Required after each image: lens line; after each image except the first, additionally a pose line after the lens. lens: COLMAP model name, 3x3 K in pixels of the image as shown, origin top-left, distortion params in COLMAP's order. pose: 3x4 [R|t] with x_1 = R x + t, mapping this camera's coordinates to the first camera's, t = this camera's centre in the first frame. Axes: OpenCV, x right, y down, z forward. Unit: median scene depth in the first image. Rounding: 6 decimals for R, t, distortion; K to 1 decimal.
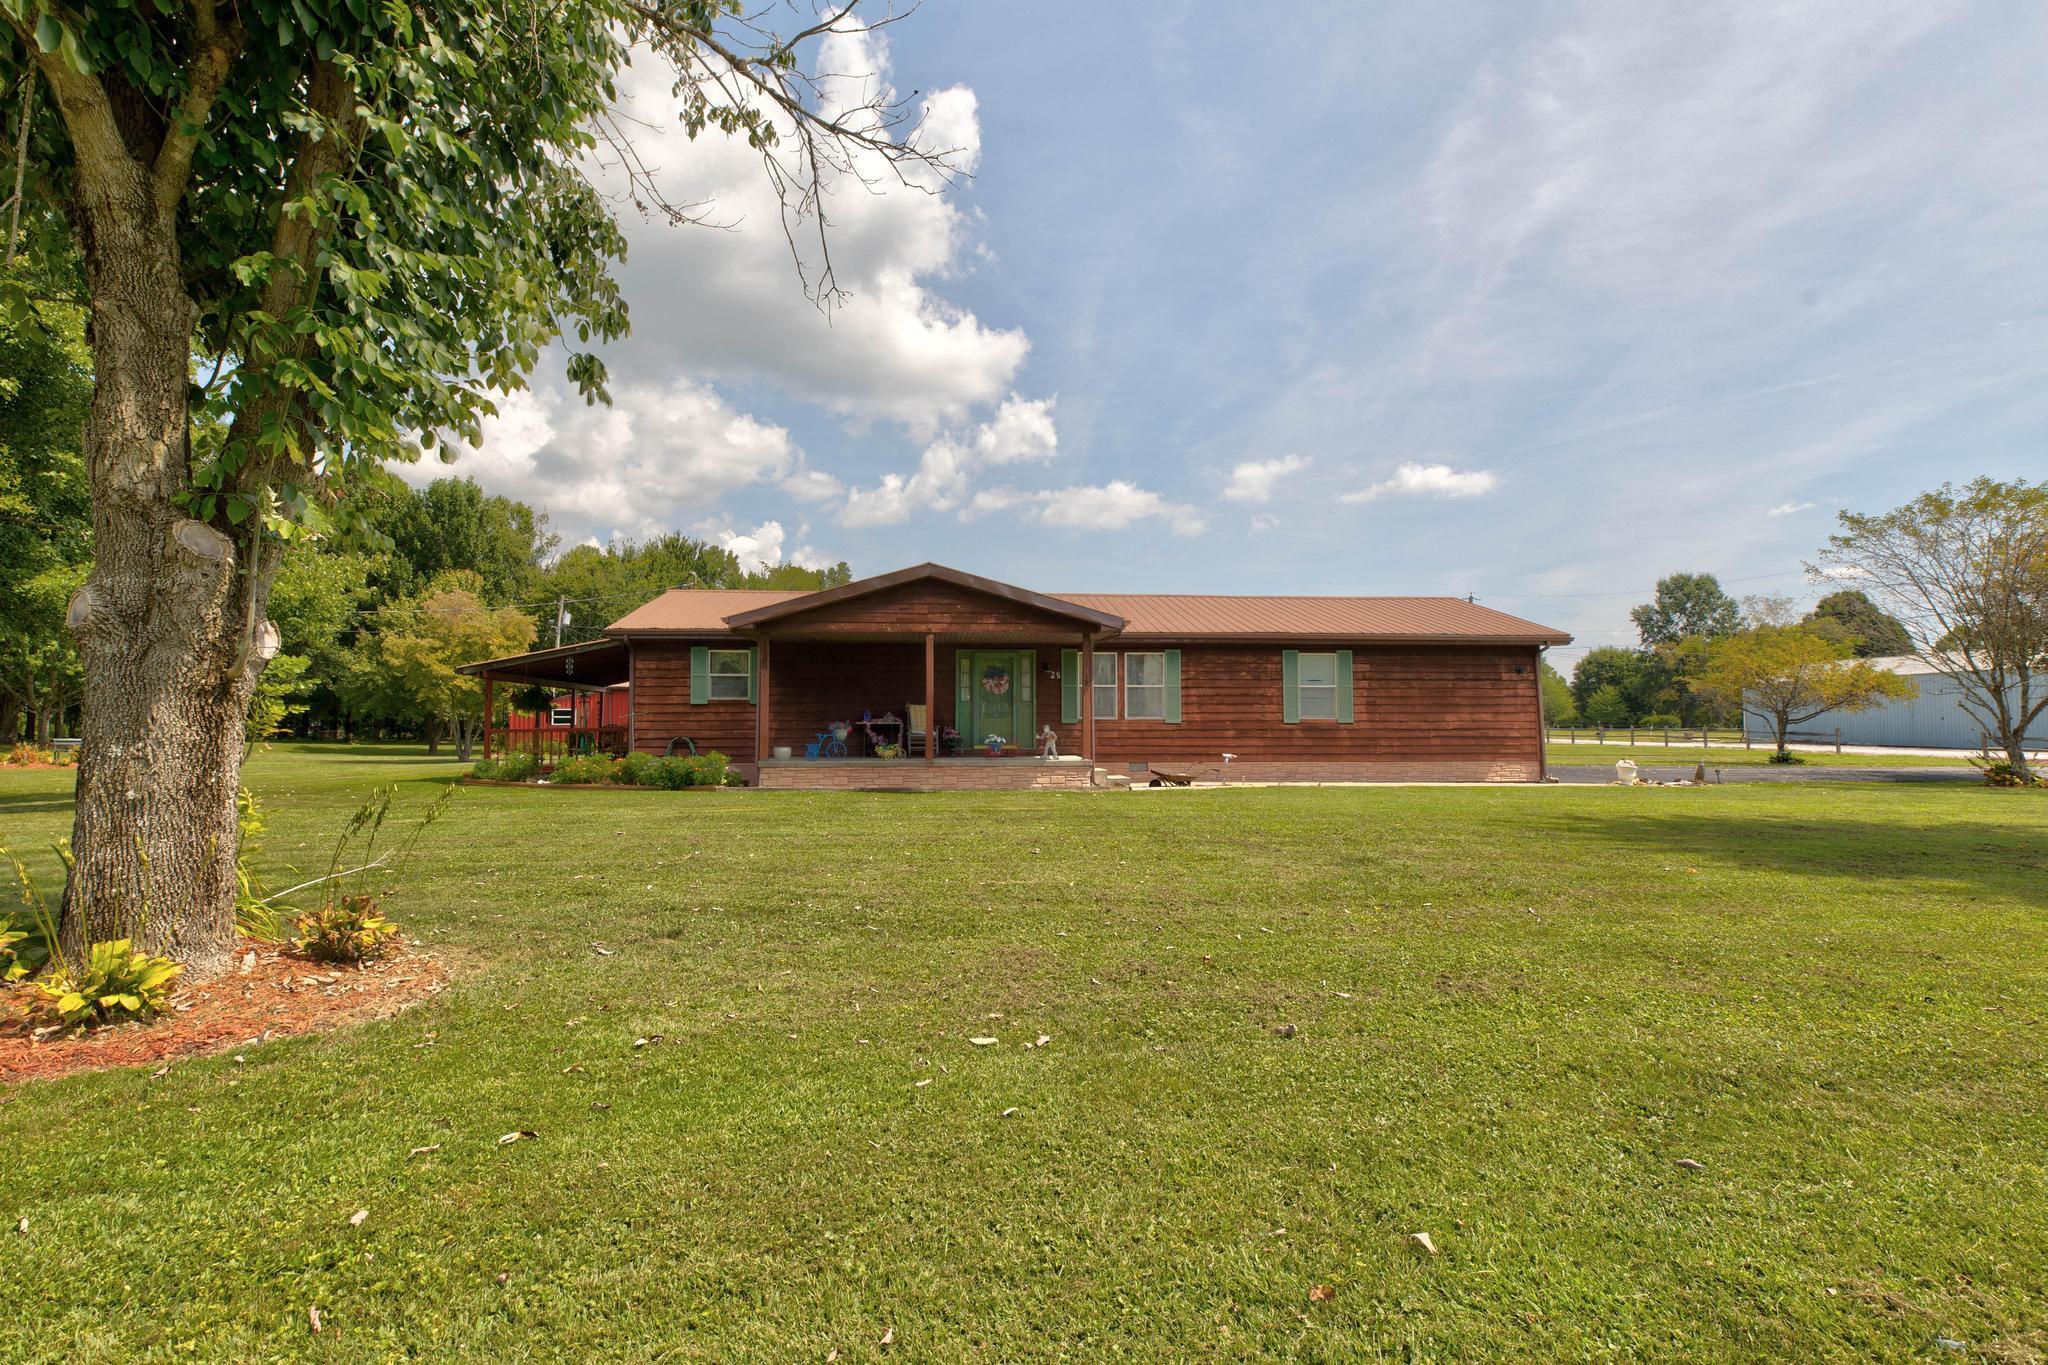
lens RADIAL K [[952.9, 0, 1068.4], [0, 952.9, 706.5], [0, 0, 1]] dist [0.004761, 0.000659]
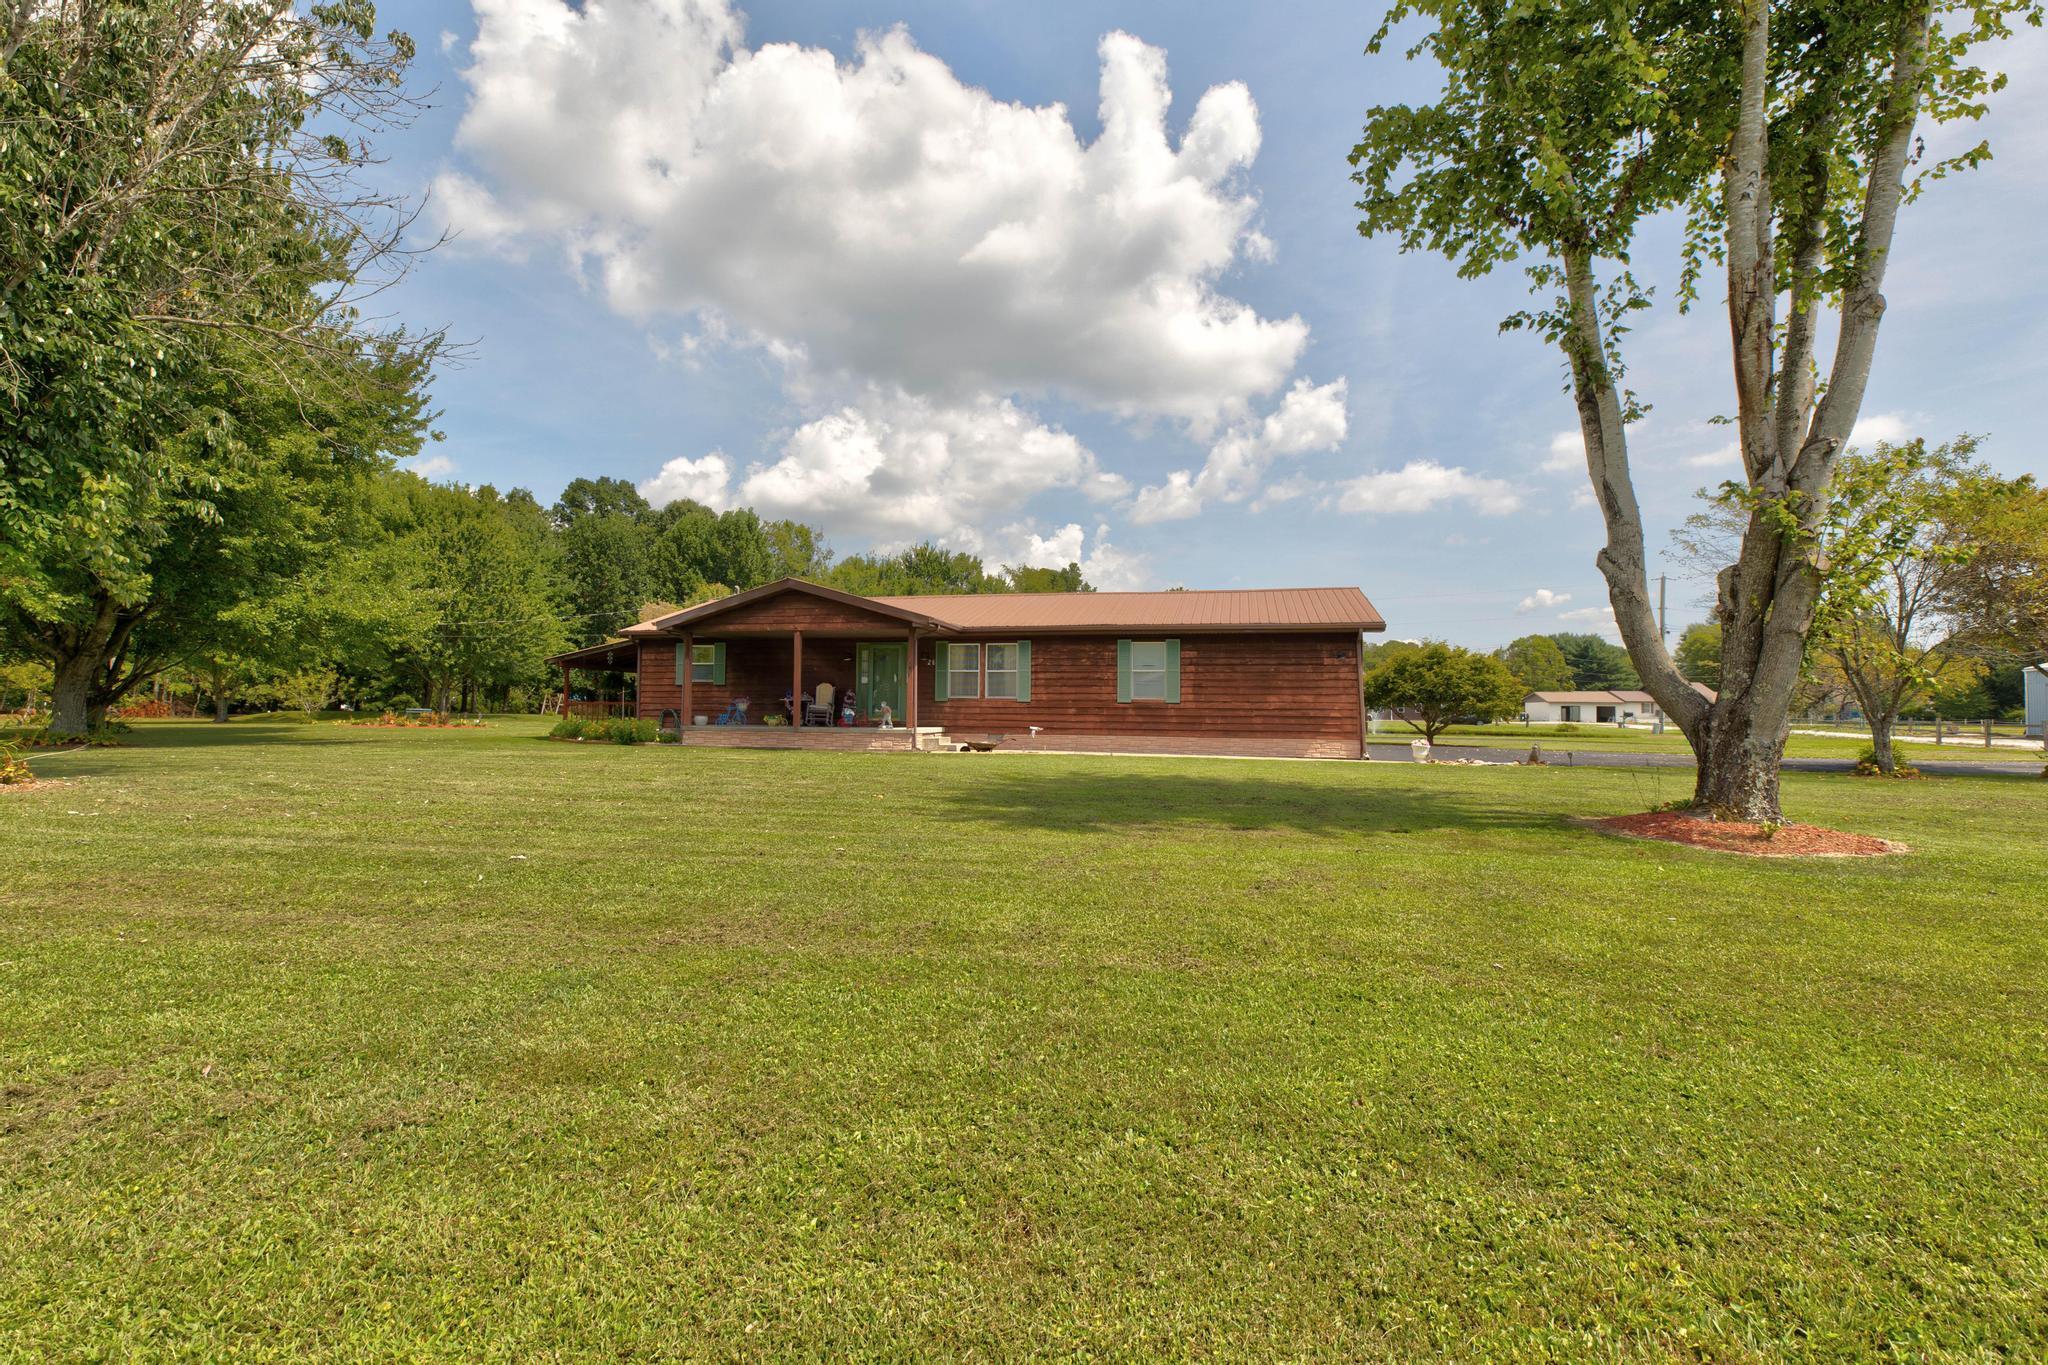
lens RADIAL K [[952.9, 0, 1075.1], [0, 952.9, 698.3], [0, 0, 1]] dist [0.004761, 0.000659]
pose [[0.951479, 0.004582, -0.307678, 0.518417], [-0.004959, 0.999988, -0.000444, 0.012583], [0.307672, 0.001949, 0.951490, -0.114181]]
